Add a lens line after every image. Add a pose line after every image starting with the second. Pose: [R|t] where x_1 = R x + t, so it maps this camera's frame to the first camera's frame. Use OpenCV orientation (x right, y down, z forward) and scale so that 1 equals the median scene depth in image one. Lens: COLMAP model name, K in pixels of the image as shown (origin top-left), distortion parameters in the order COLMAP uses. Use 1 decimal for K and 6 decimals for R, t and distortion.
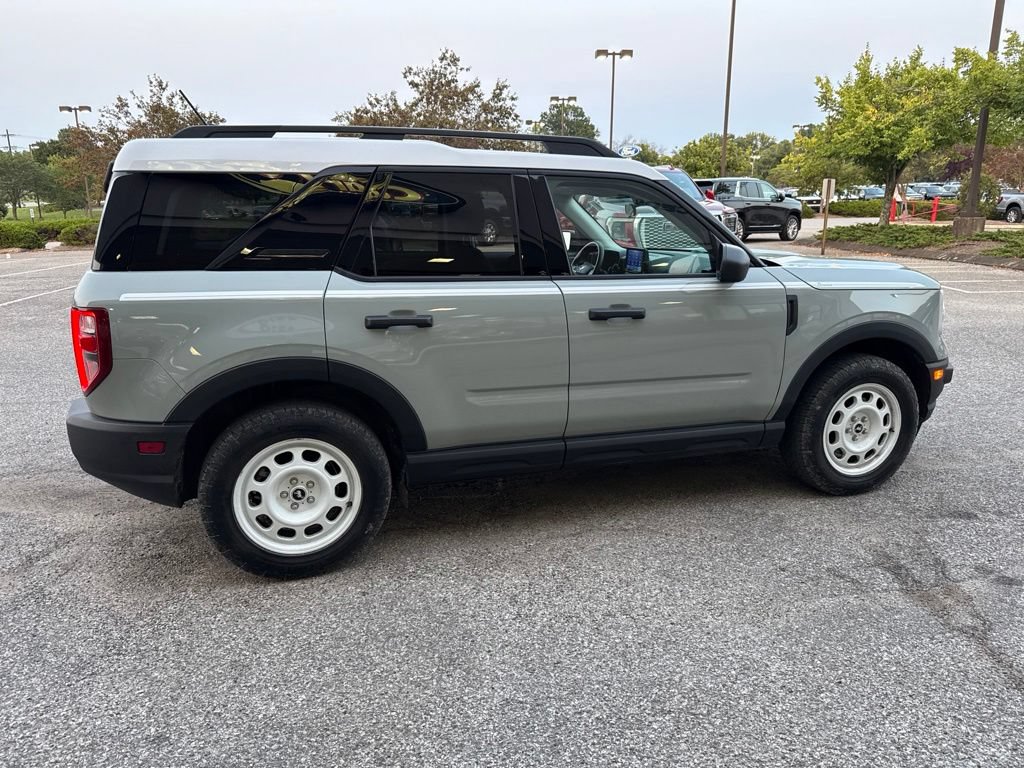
lens RADIAL K [[729.8, 0, 512.0], [0, 729.8, 384.0], [0, 0, 1]] dist [0.043681, -0.061339]
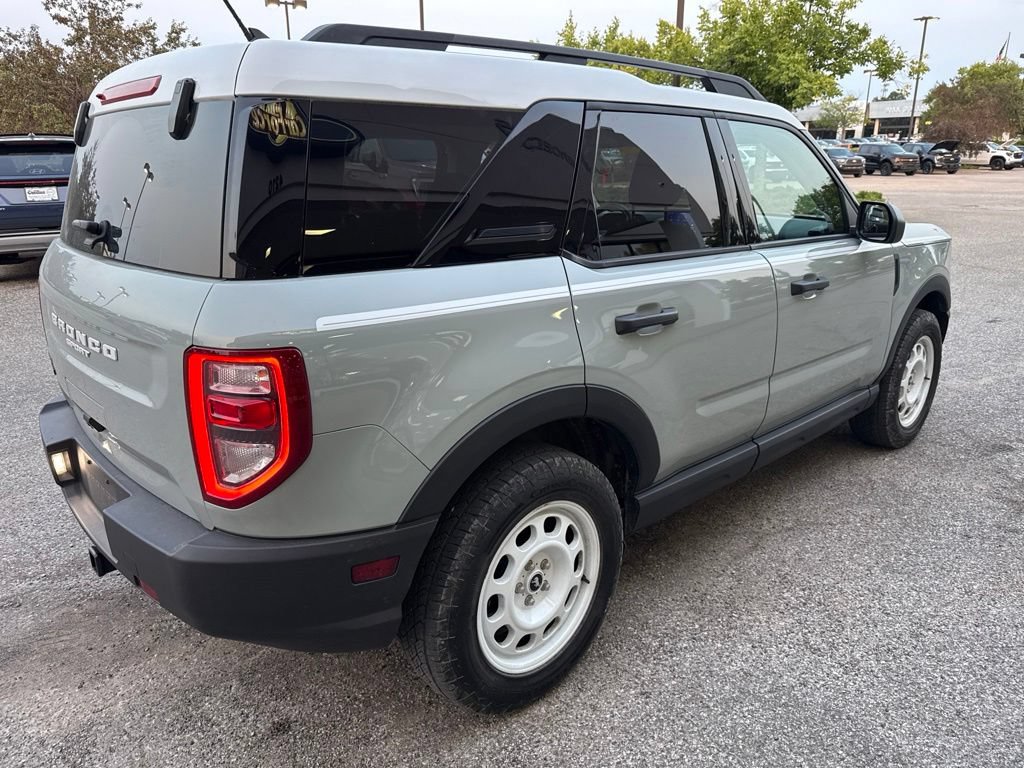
lens RADIAL K [[724.9, 0, 512.0], [0, 724.9, 384.0], [0, 0, 1]] dist [0.040356, -0.038009]
pose [[0.902365, -0.129502, 0.411056, -0.490905], [0.109826, 0.991394, 0.071244, -0.074679], [-0.416745, -0.019143, 0.908822, 0.335298]]
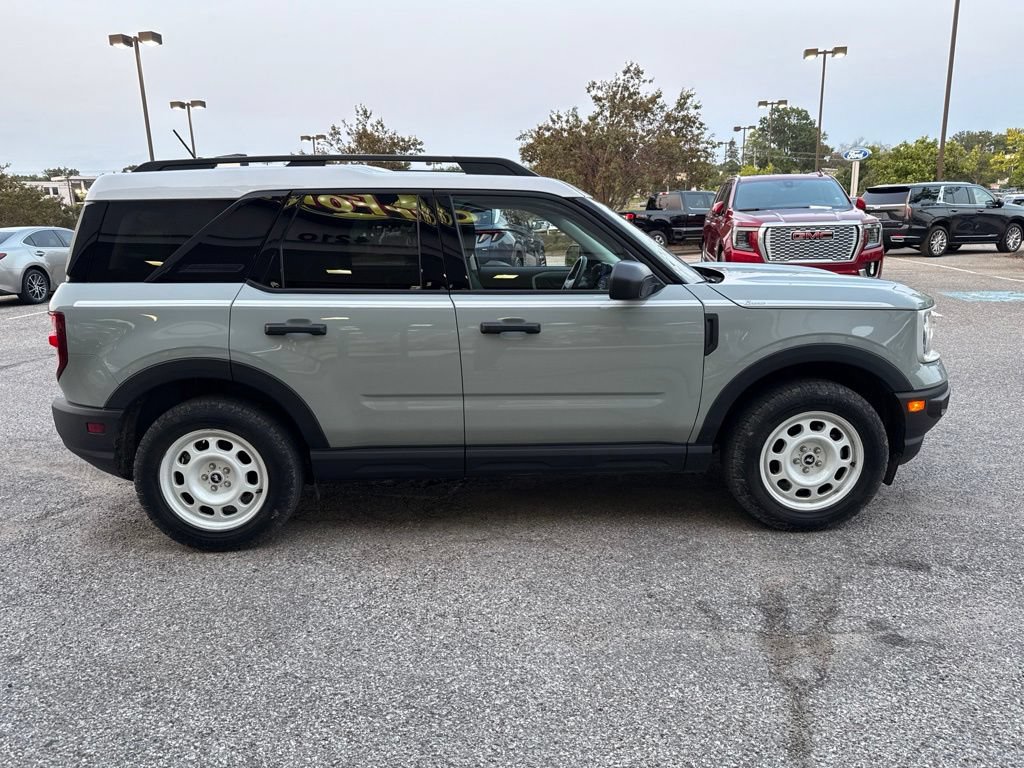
lens RADIAL K [[734.3, 0, 517.7], [0, 734.3, 387.4], [0, 0, 1]] dist [0.037201, -0.057762]
pose [[0.961233, 0.047018, -0.271699, 0.403689], [-0.050342, 0.998718, -0.005270, -0.007271], [0.271103, 0.018744, 0.962368, 0.012904]]
